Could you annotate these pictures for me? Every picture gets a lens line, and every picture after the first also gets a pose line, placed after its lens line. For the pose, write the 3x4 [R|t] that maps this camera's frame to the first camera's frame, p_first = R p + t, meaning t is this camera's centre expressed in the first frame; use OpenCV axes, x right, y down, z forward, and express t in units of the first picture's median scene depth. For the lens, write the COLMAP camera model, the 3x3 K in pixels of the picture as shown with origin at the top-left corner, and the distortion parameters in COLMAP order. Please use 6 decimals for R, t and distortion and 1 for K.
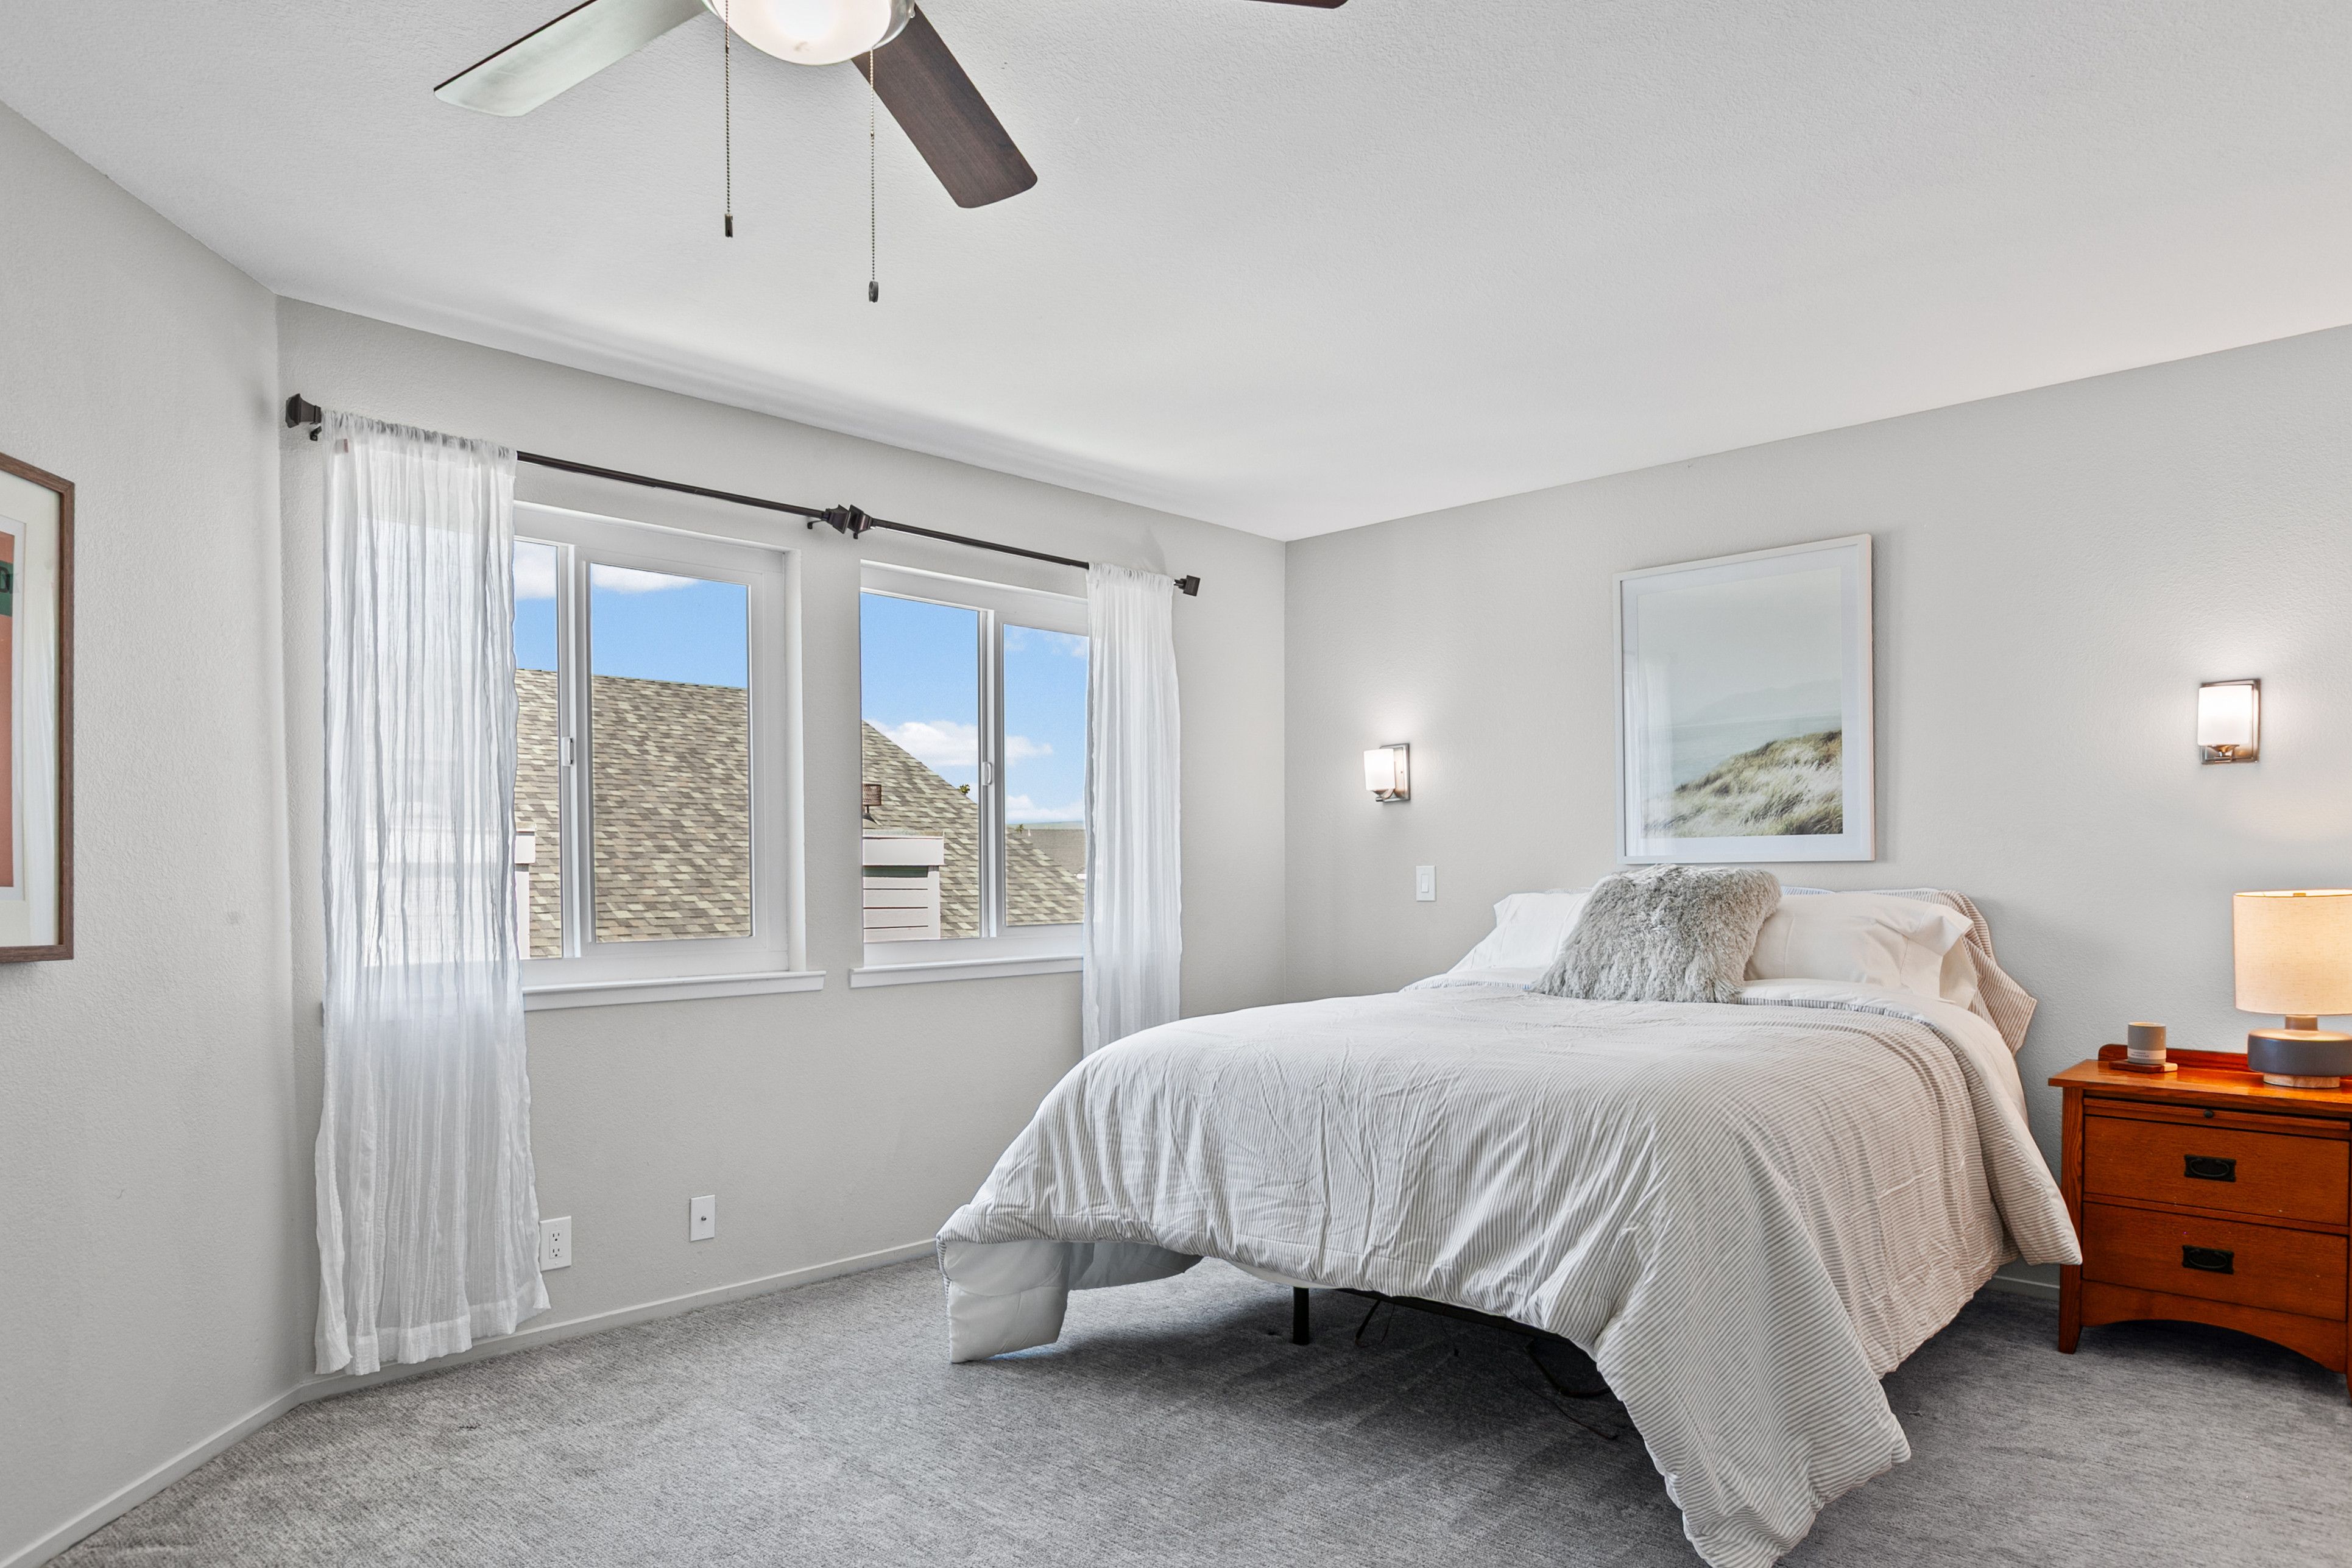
lens RADIAL K [[1455.1, 0, 1176.8], [0, 1455.1, 841.7], [0, 0, 1]] dist [-0.004415, -0.000455]
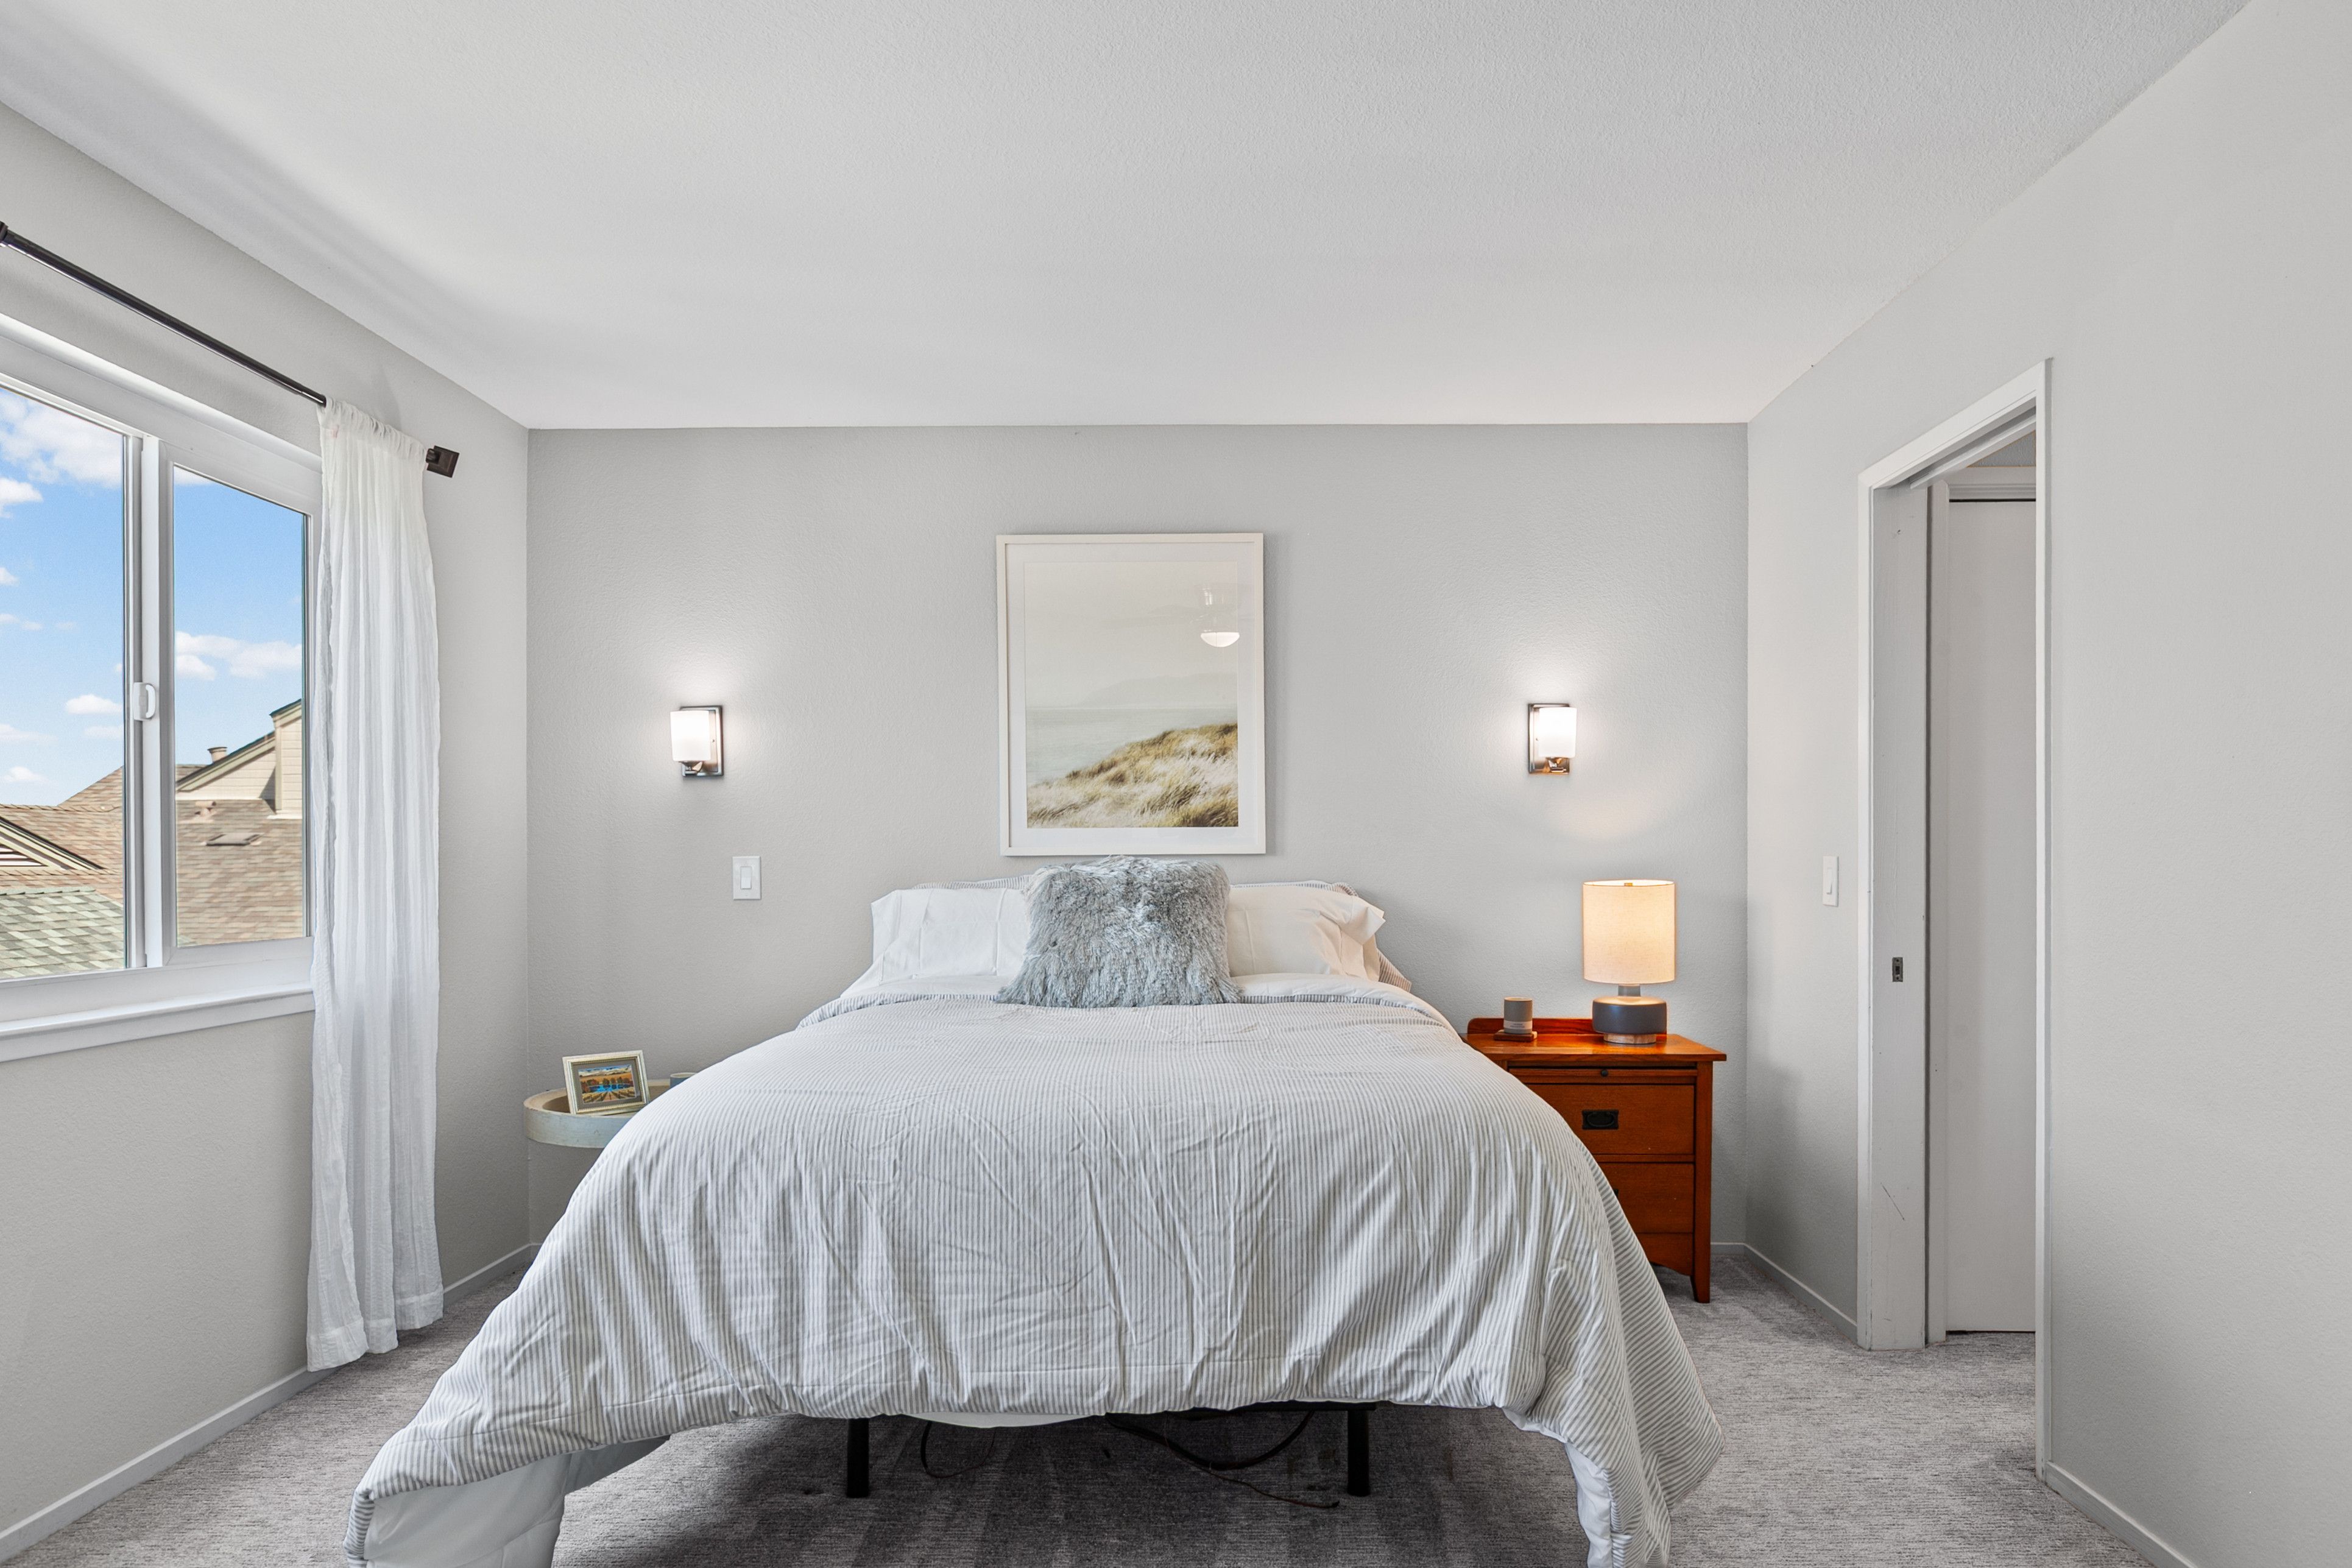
lens RADIAL K [[1455.1, 0, 1176.8], [0, 1455.1, 841.7], [0, 0, 1]] dist [-0.004415, -0.000455]
pose [[0.736181, 0.013288, 0.676654, -0.316373], [-0.015311, 0.999878, -0.002977, 0.010510], [-0.676611, -0.008169, 0.736295, 0.357388]]
